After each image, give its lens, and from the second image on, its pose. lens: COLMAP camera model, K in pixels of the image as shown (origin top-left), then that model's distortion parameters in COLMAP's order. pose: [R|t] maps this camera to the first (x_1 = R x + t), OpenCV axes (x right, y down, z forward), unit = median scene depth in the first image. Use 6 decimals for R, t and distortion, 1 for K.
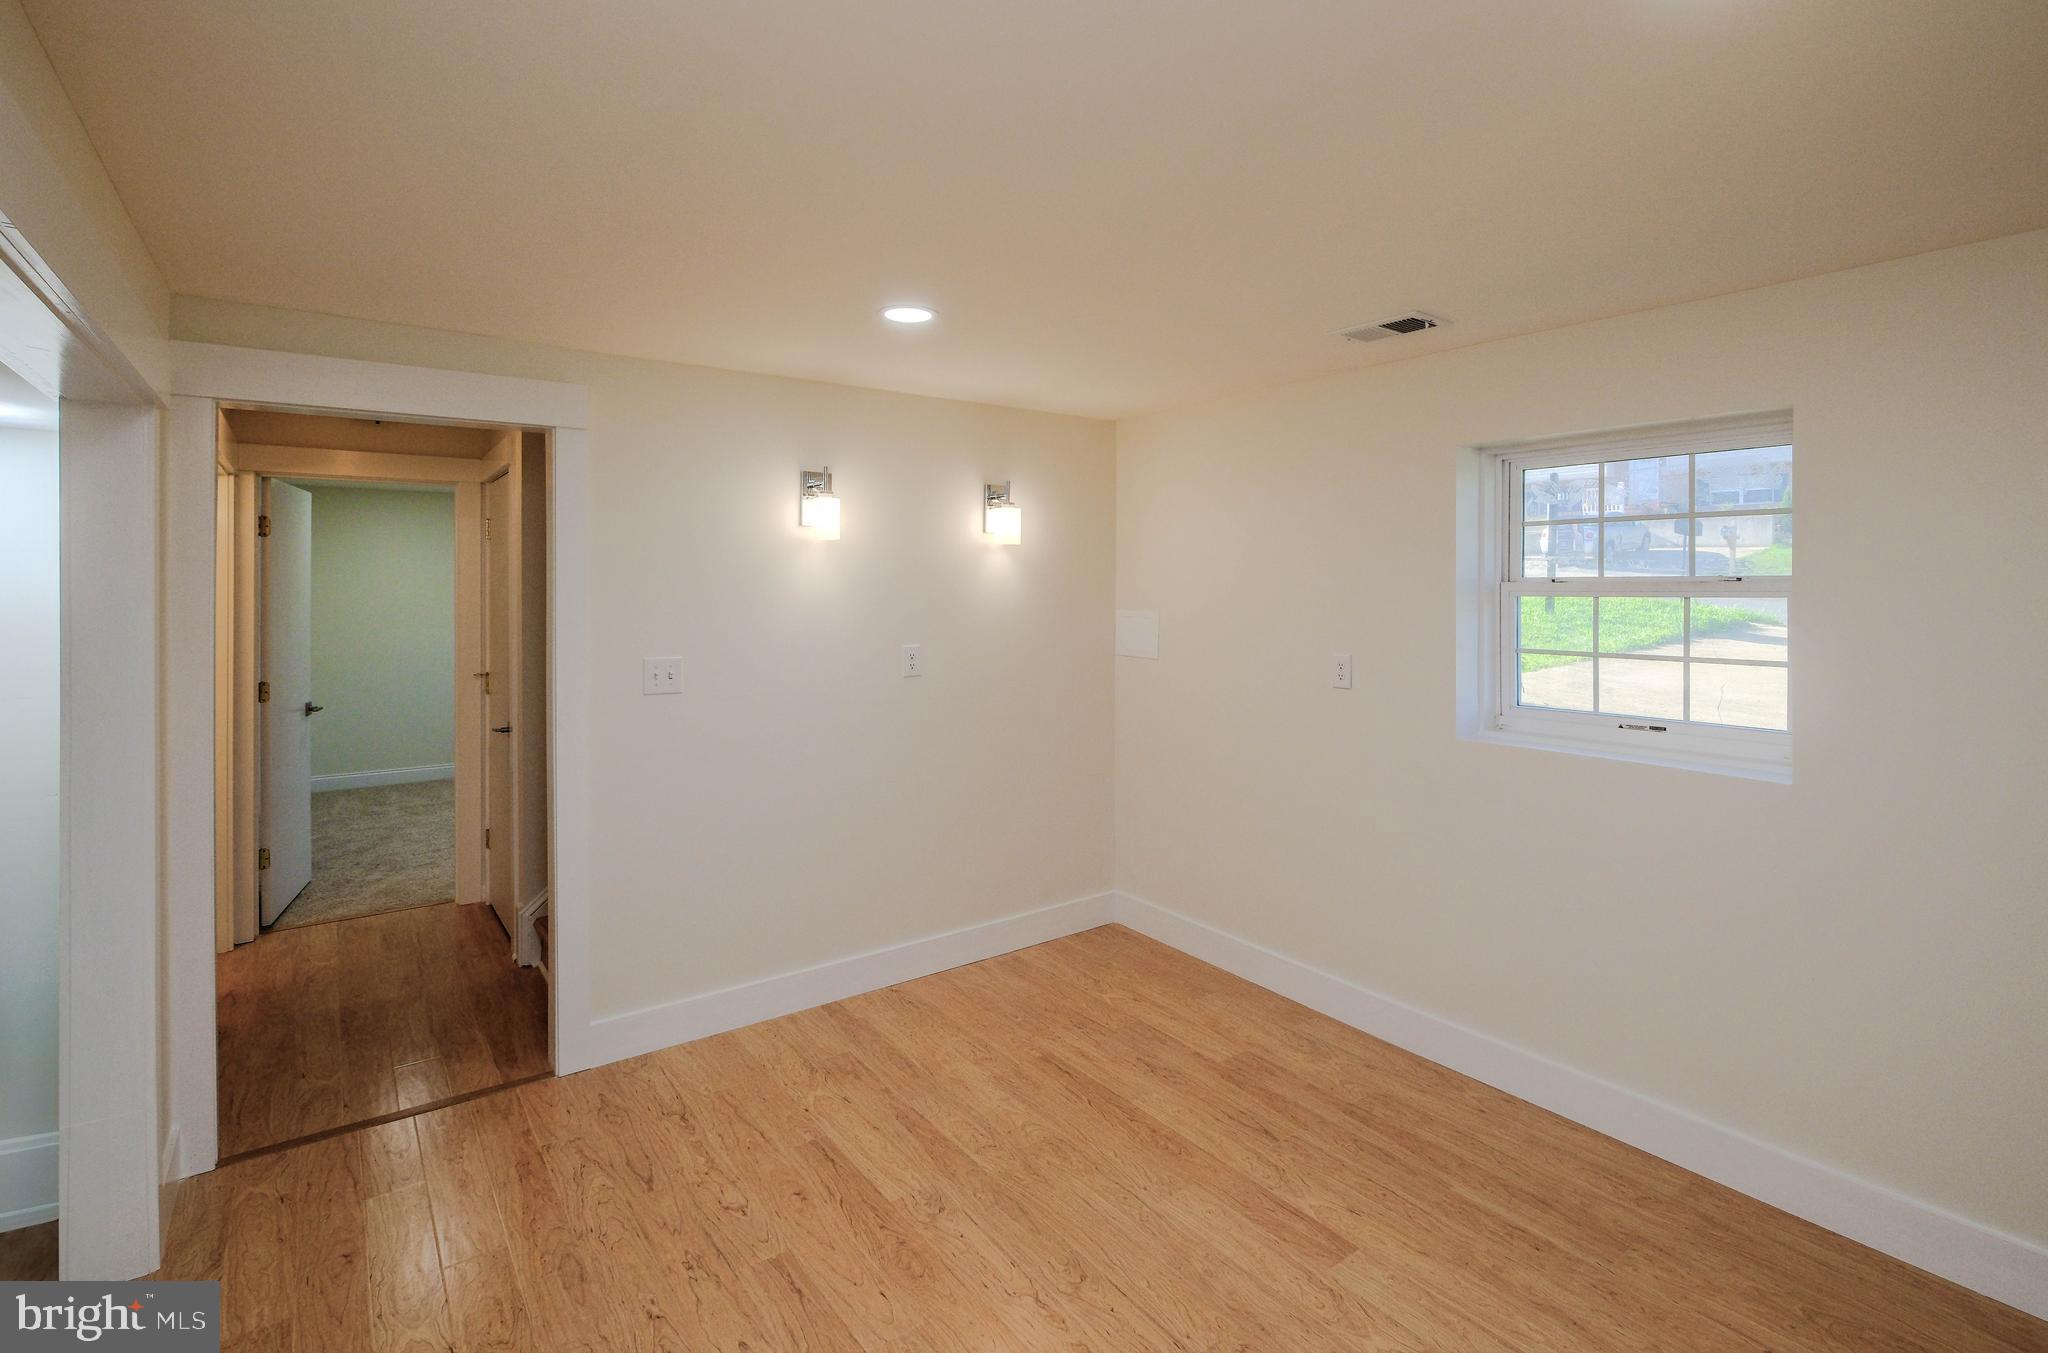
lens RADIAL K [[959.9, 0, 1028.4], [0, 959.9, 592.1], [0, 0, 1]] dist [-0.001894, -0.000286]
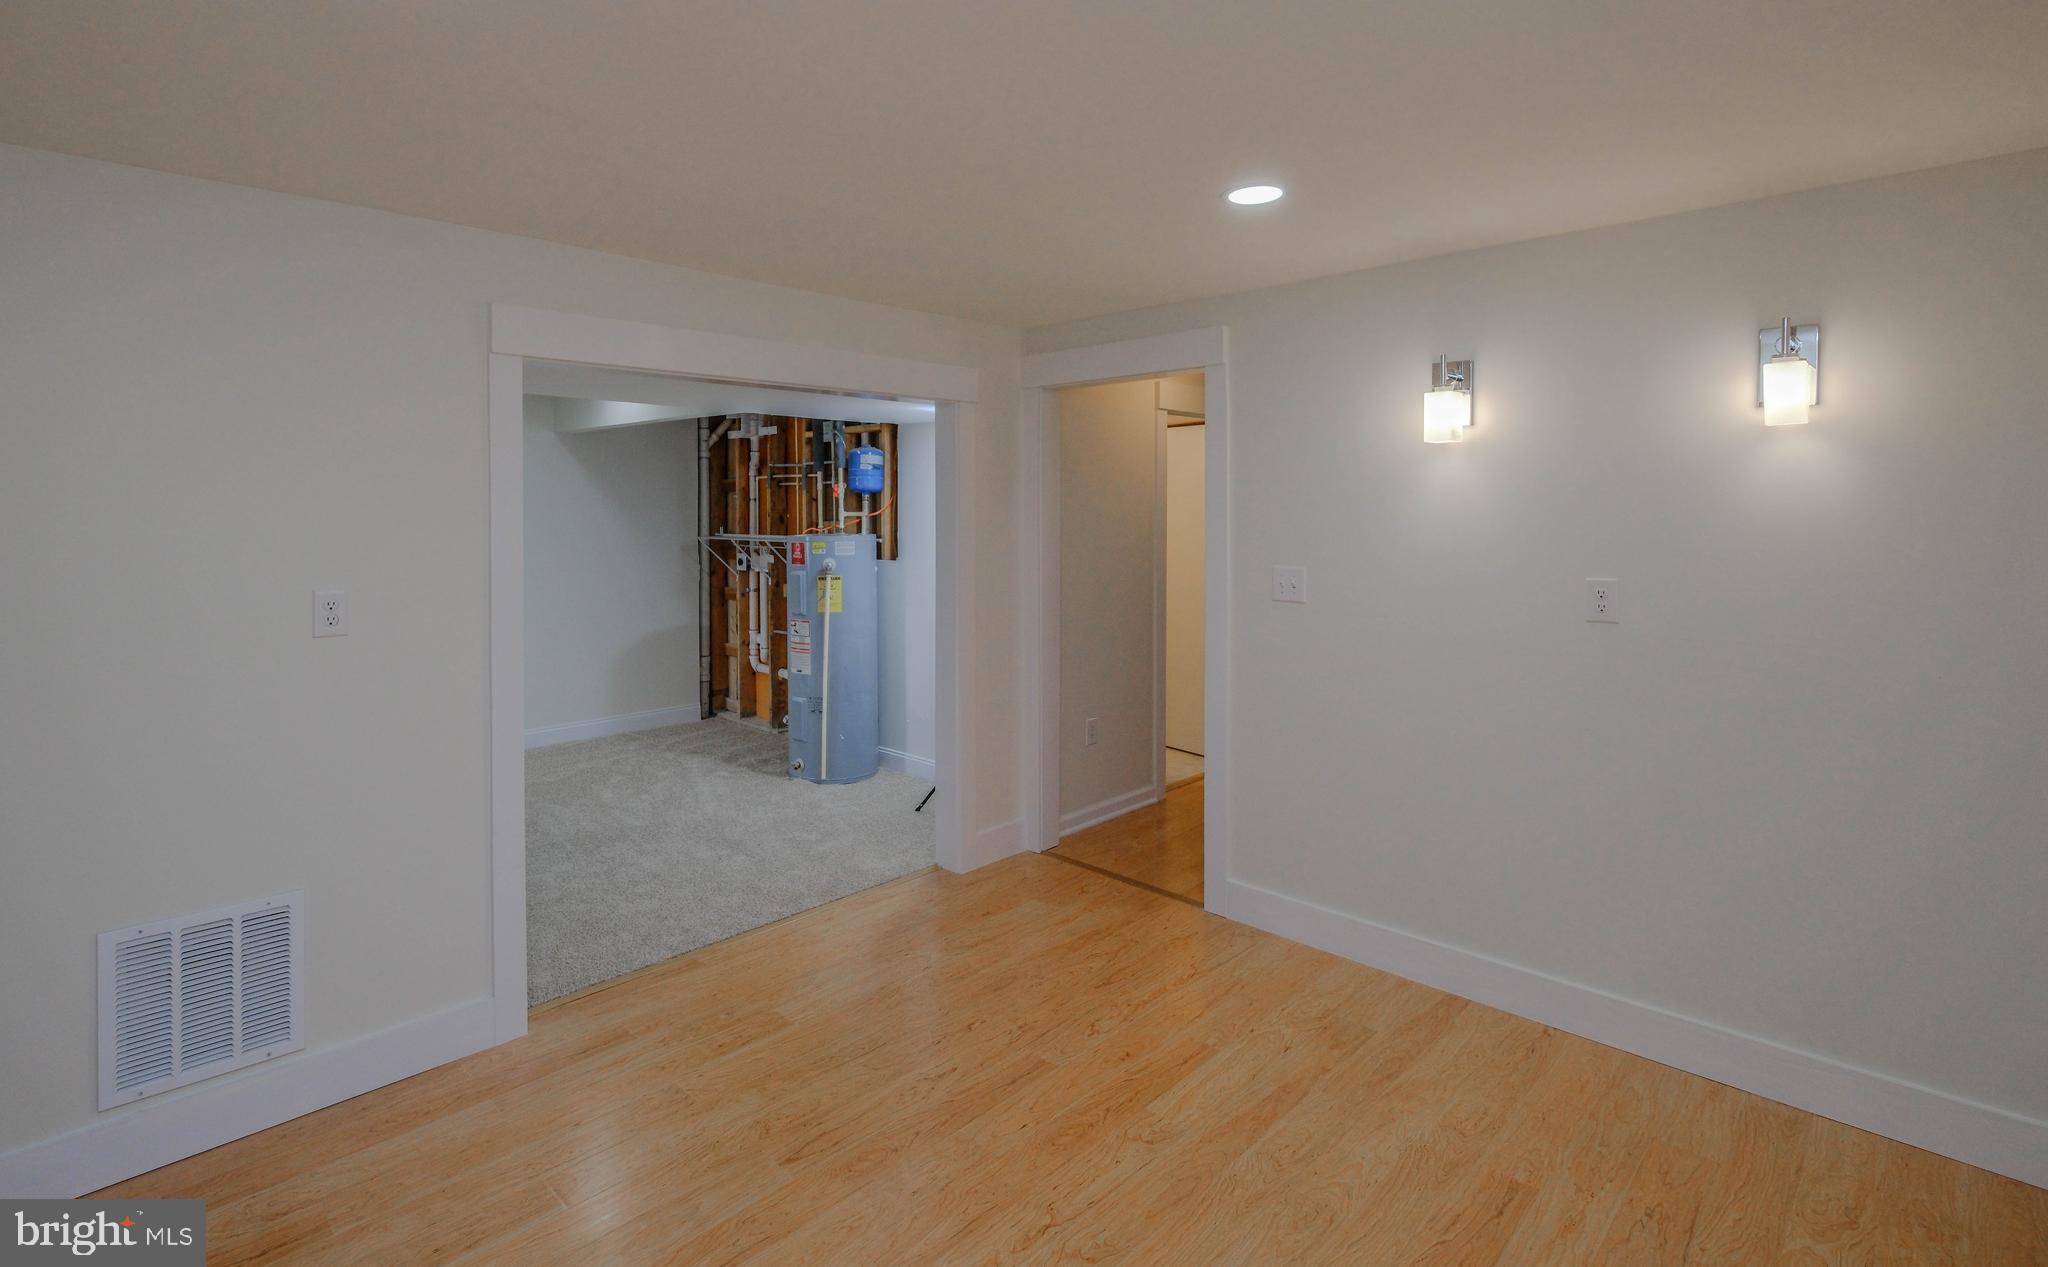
lens RADIAL K [[986.0, 0, 980.2], [0, 986.0, 525.4], [0, 0, 1]] dist [-0.001447, -0.000263]
pose [[0.141597, 0.015988, -0.989795, 0.667194], [-0.004441, 0.999870, 0.015515, 0.007724], [0.989914, 0.002199, 0.141649, 0.538077]]
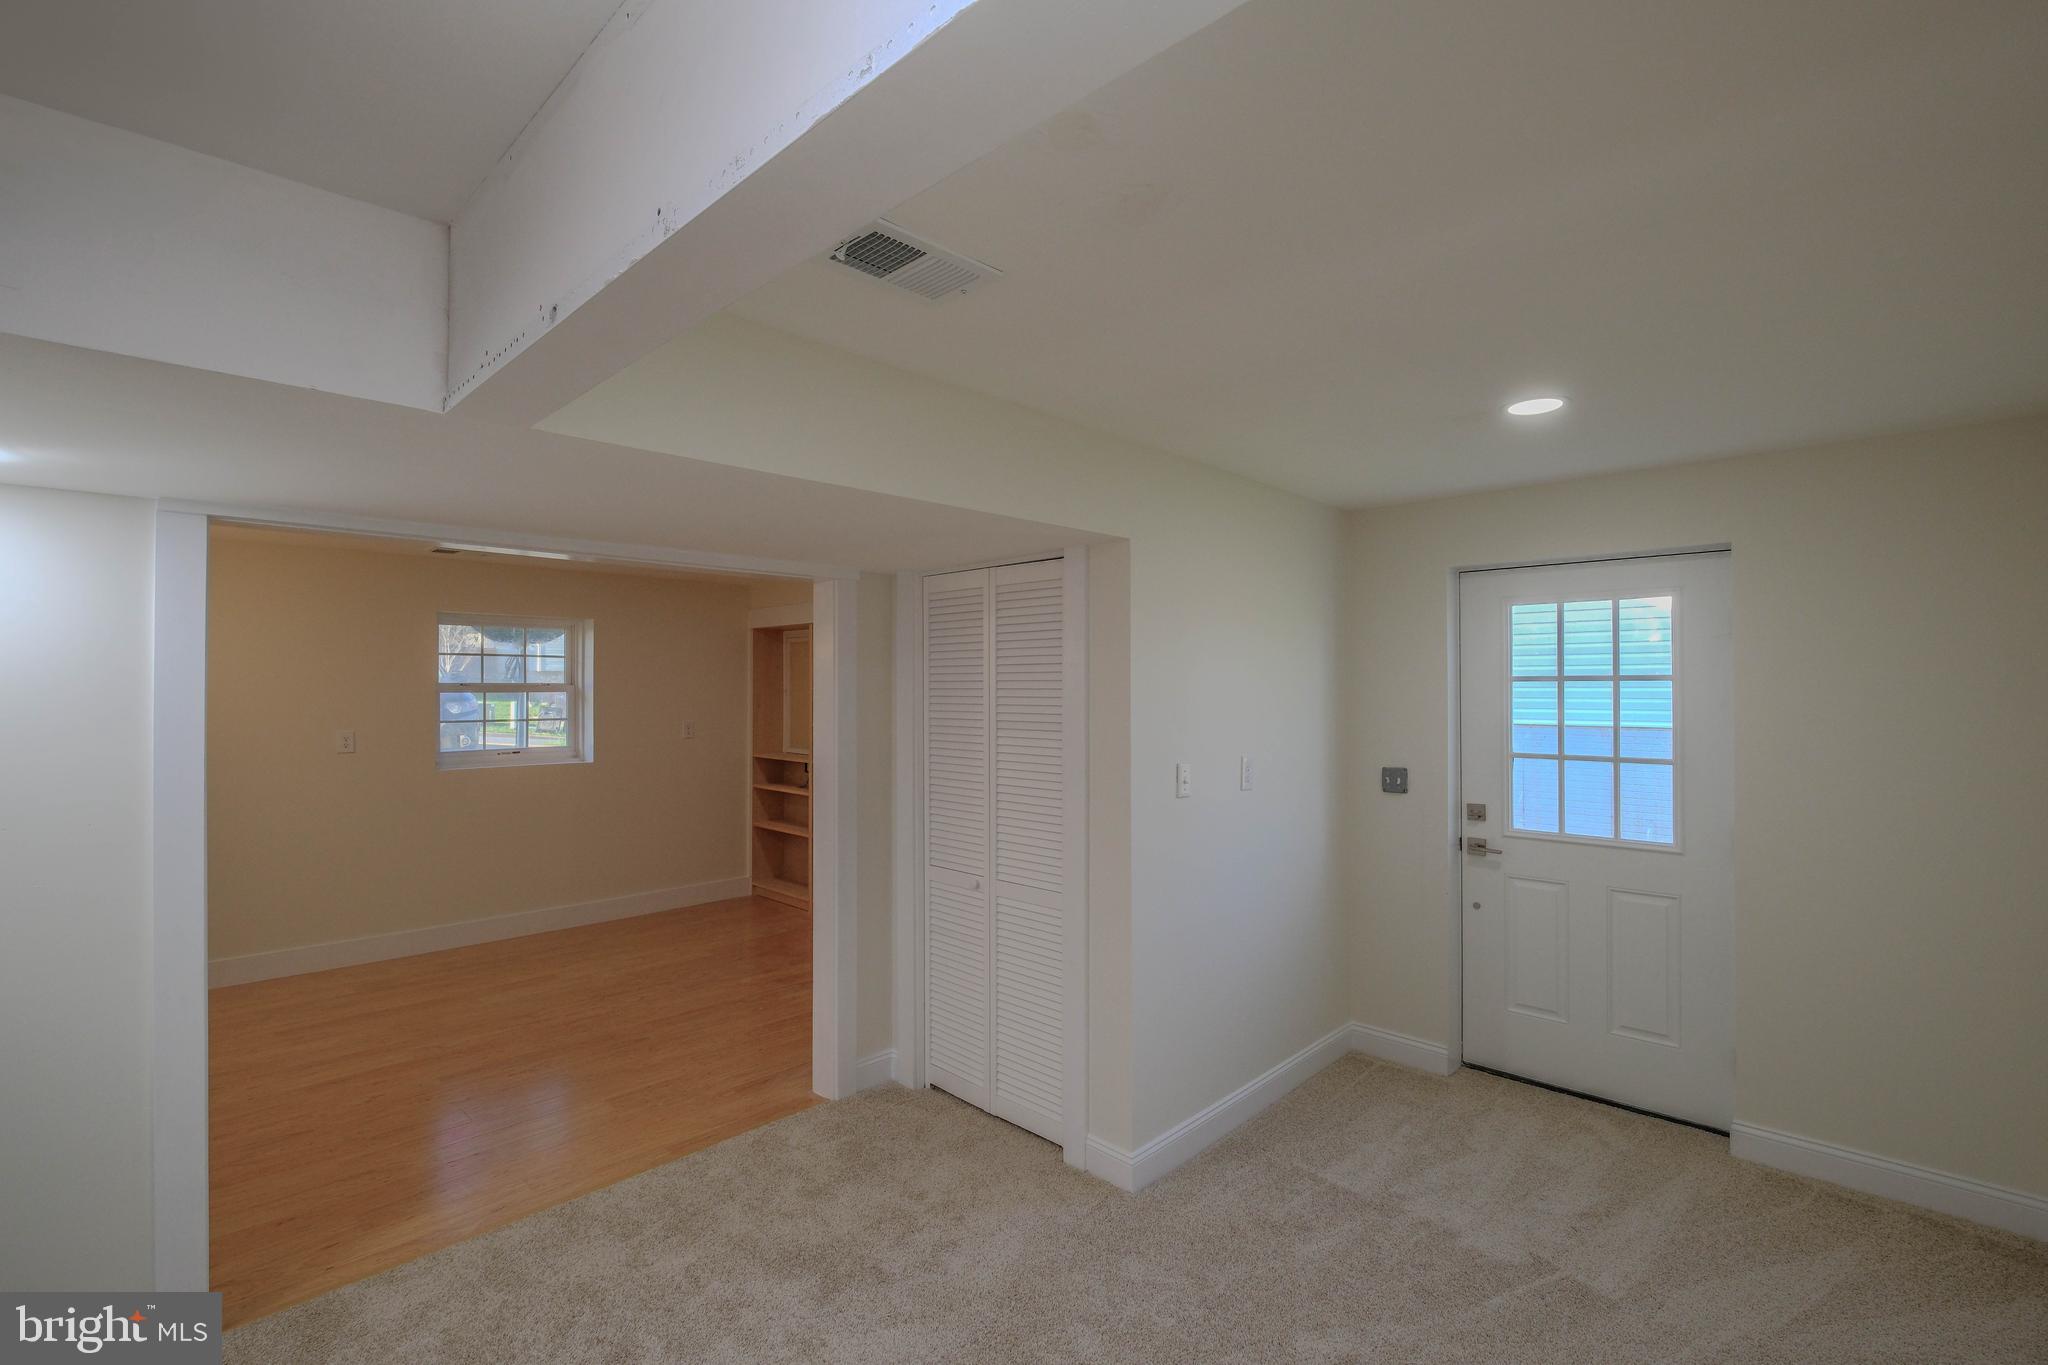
lens RADIAL K [[897.0, 0, 1024.0], [0, 897.0, 682.5], [0, 0, 1]] dist [0.000139, 0.000020]
pose [[-0.159569, 0.008207, 0.987153, -1.458077], [0.001262, 0.999966, -0.008110, -0.000614], [-0.987186, -0.000048, -0.159574, 0.165183]]
